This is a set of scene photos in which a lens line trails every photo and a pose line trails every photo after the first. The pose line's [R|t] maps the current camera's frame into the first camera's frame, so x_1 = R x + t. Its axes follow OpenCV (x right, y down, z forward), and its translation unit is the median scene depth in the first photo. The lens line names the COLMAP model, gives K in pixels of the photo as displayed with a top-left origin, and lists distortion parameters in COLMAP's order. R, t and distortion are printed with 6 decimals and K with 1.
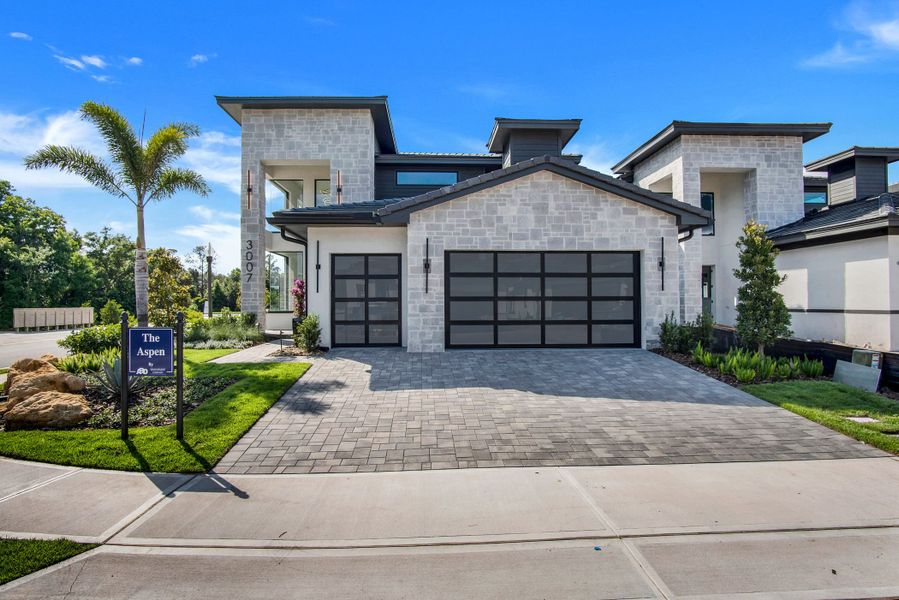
lens RADIAL K [[483.5, 0, 449.5], [0, 483.5, 300.0], [0, 0, 1]] dist [-0.022133, 0.000369]
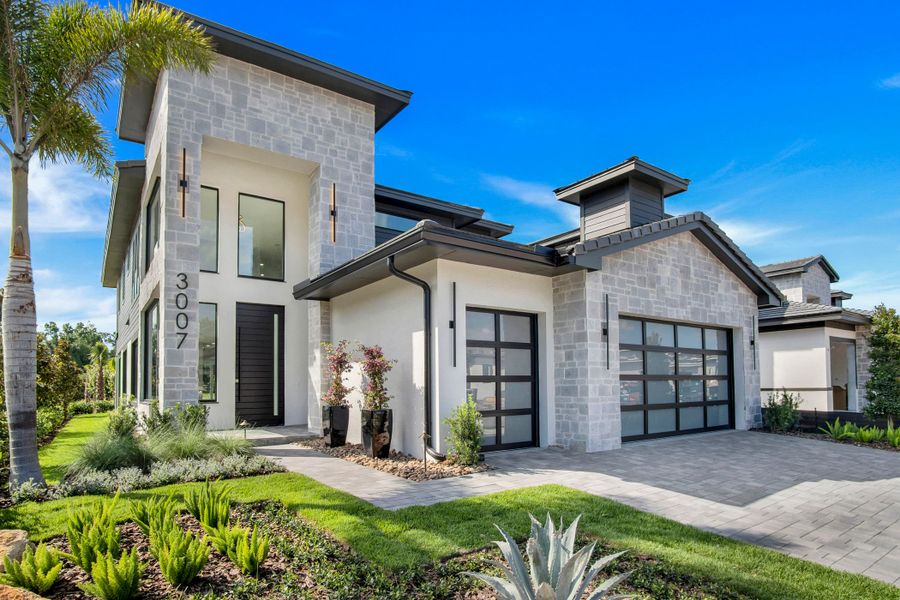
lens RADIAL K [[503.1, 0, 446.4], [0, 503.1, 367.1], [0, 0, 1]] dist [-0.020604, 0.000425]
pose [[0.837061, 0.014104, 0.546927, -0.645985], [0.005164, 0.999419, -0.033676, 0.006732], [-0.547085, 0.031013, 0.836502, 0.486405]]
